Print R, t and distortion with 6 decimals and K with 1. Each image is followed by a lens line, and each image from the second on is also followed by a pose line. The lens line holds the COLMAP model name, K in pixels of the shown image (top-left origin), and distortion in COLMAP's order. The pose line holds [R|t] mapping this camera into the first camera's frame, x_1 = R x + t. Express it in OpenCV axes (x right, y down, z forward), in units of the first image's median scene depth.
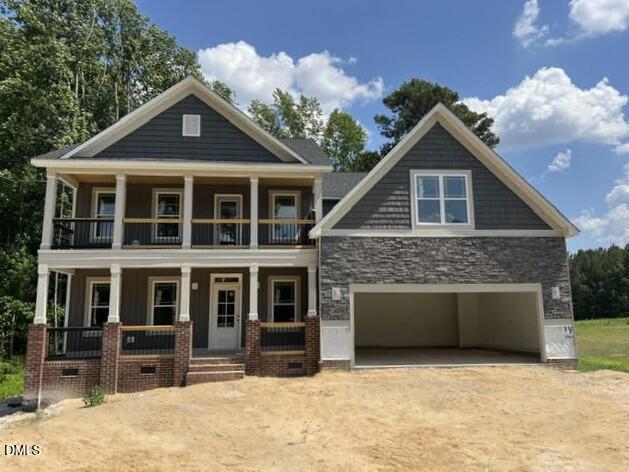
lens RADIAL K [[487.0, 0, 316.0], [0, 487.0, 234.6], [0, 0, 1]] dist [0.060334, -0.040690]
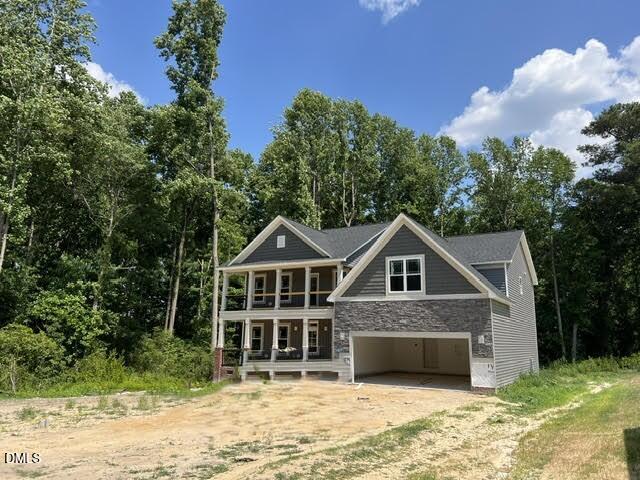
lens RADIAL K [[462.6, 0, 317.8], [0, 462.6, 240.7], [0, 0, 1]] dist [0.040321, -0.012156]
pose [[0.803909, -0.092851, -0.587460, 0.914337], [0.069534, 0.995638, -0.062211, -0.110275], [0.590673, 0.009164, 0.806859, -0.339647]]
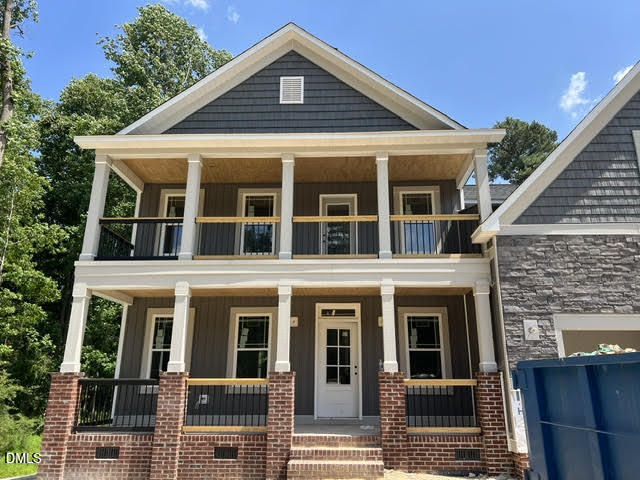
lens RADIAL K [[462.6, 0, 329.6], [0, 462.6, 240.0], [0, 0, 1]] dist [0.040321, -0.012156]
pose [[0.991437, -0.022533, -0.128627, -0.121541], [0.007505, 0.993204, -0.116144, 0.074181], [0.130370, 0.114184, 0.984868, 0.380571]]
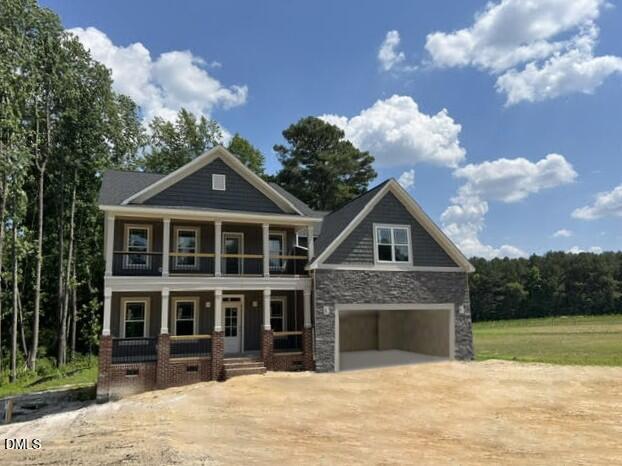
lens RADIAL K [[481.6, 0, 310.8], [0, 481.6, 231.3], [0, 0, 1]] dist [0.060334, -0.040690]
pose [[0.963866, 0.040479, 0.263295, -0.363603], [-0.032891, 0.998908, -0.033166, -0.057468], [-0.264350, 0.023308, 0.964145, -0.326012]]
